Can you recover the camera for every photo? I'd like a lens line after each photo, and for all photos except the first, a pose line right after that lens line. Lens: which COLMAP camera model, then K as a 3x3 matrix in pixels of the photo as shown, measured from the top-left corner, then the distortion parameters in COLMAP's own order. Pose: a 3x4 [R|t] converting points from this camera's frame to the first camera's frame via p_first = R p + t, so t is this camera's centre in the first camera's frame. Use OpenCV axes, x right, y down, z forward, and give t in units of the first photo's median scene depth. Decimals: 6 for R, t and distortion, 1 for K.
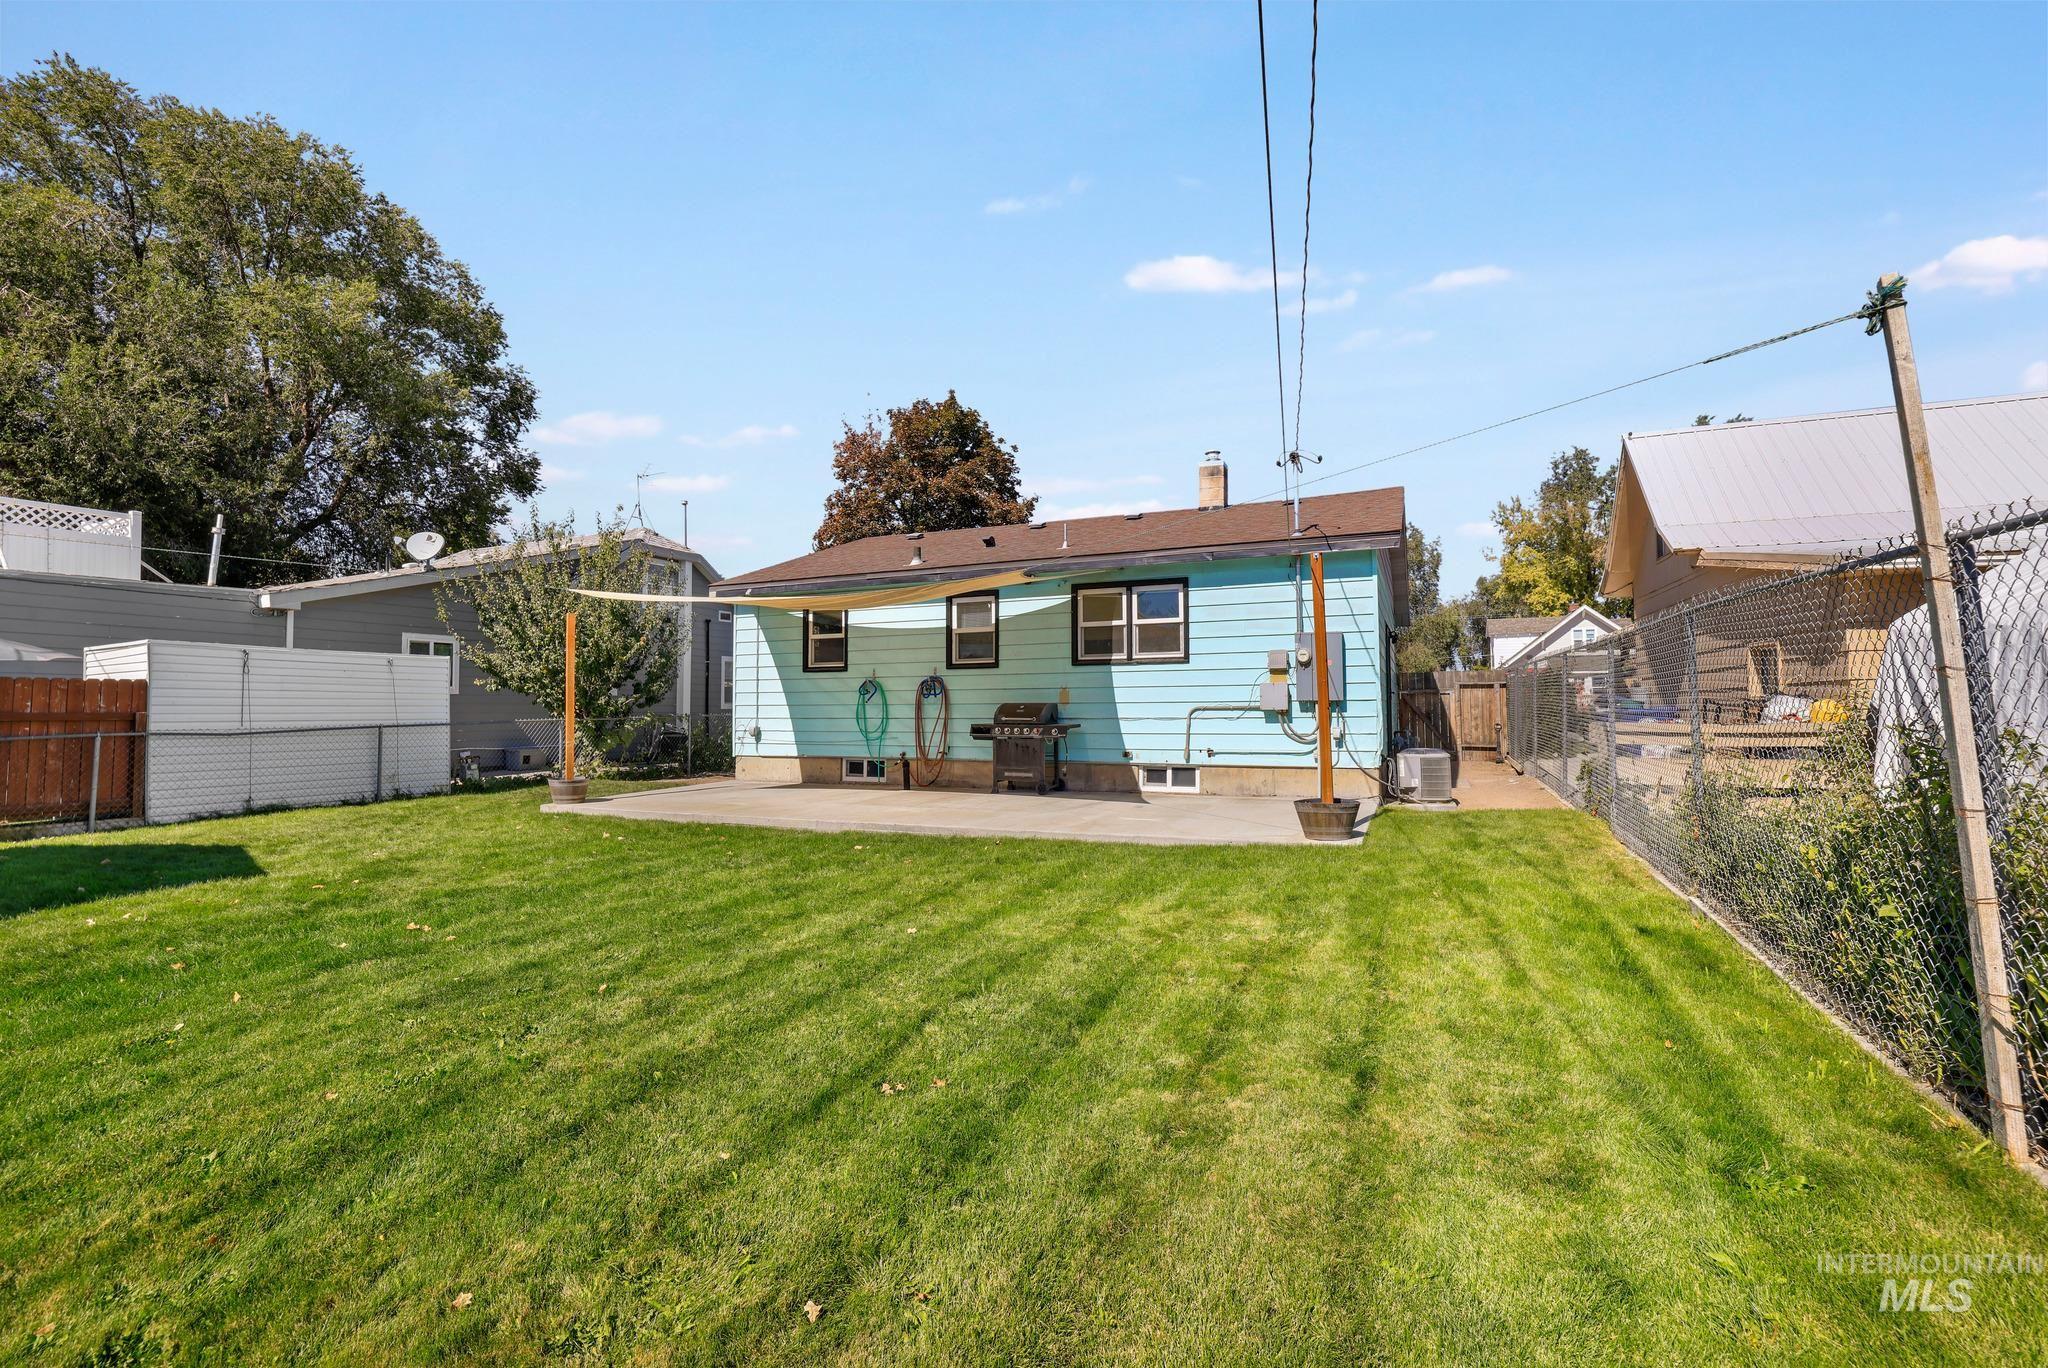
lens RADIAL K [[907.4, 0, 1010.4], [0, 907.4, 677.8], [0, 0, 1]] dist [-0.037175, 0.013890]
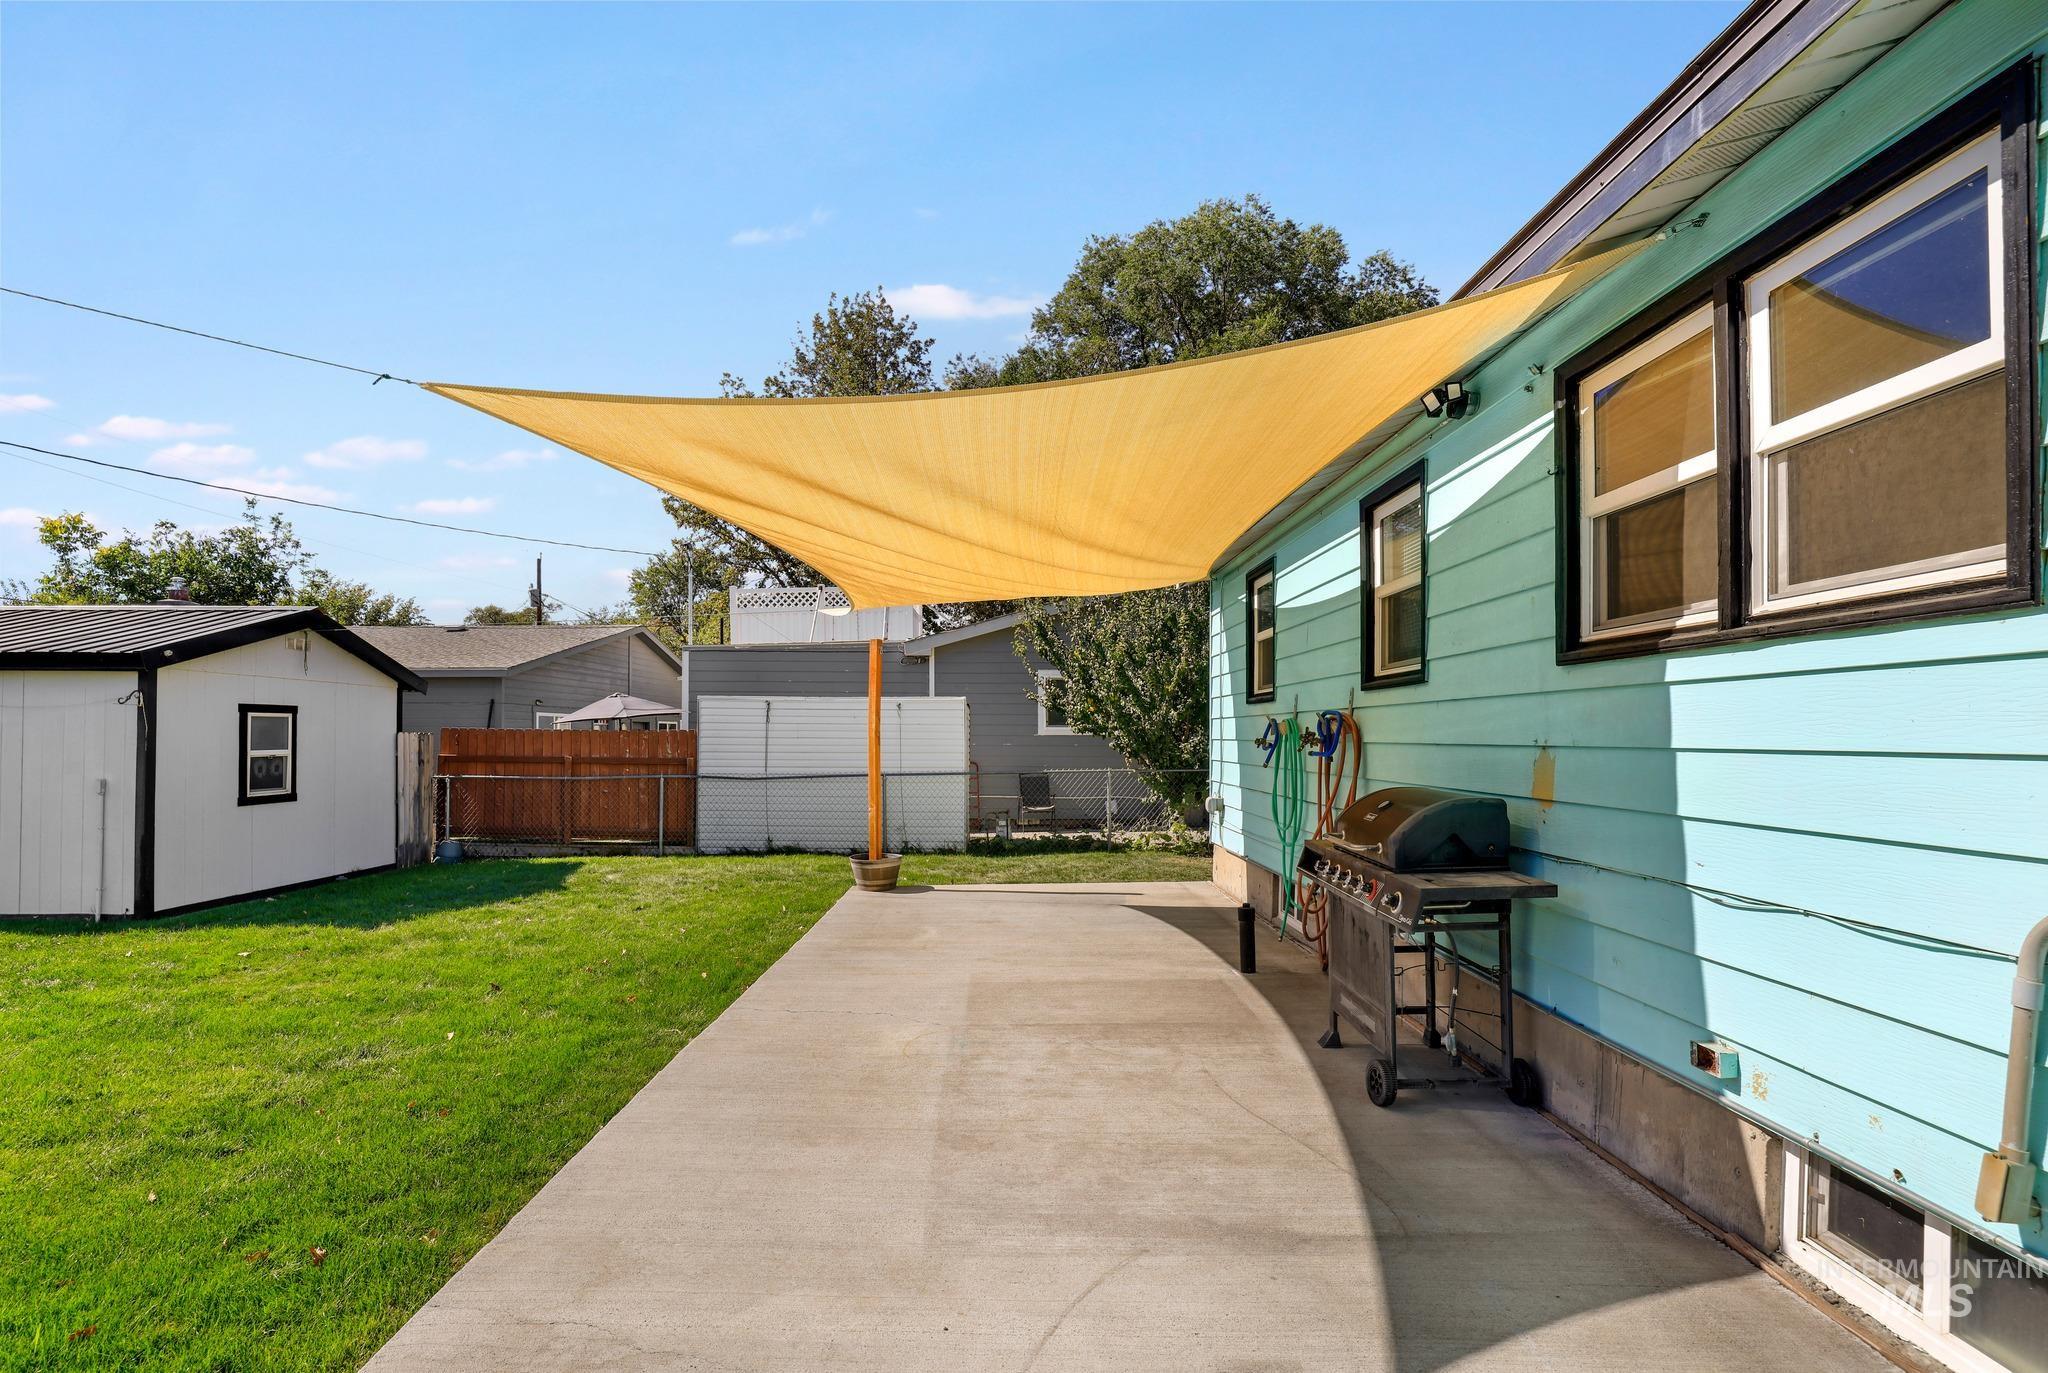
lens RADIAL K [[910.0, 0, 1019.3], [0, 910.0, 738.0], [0, 0, 1]] dist [-0.035544, 0.011114]
pose [[0.435352, 0.007919, -0.900225, 0.226872], [0.021111, 0.999597, 0.019003, -0.000369], [0.900013, -0.027277, 0.435010, 0.693567]]
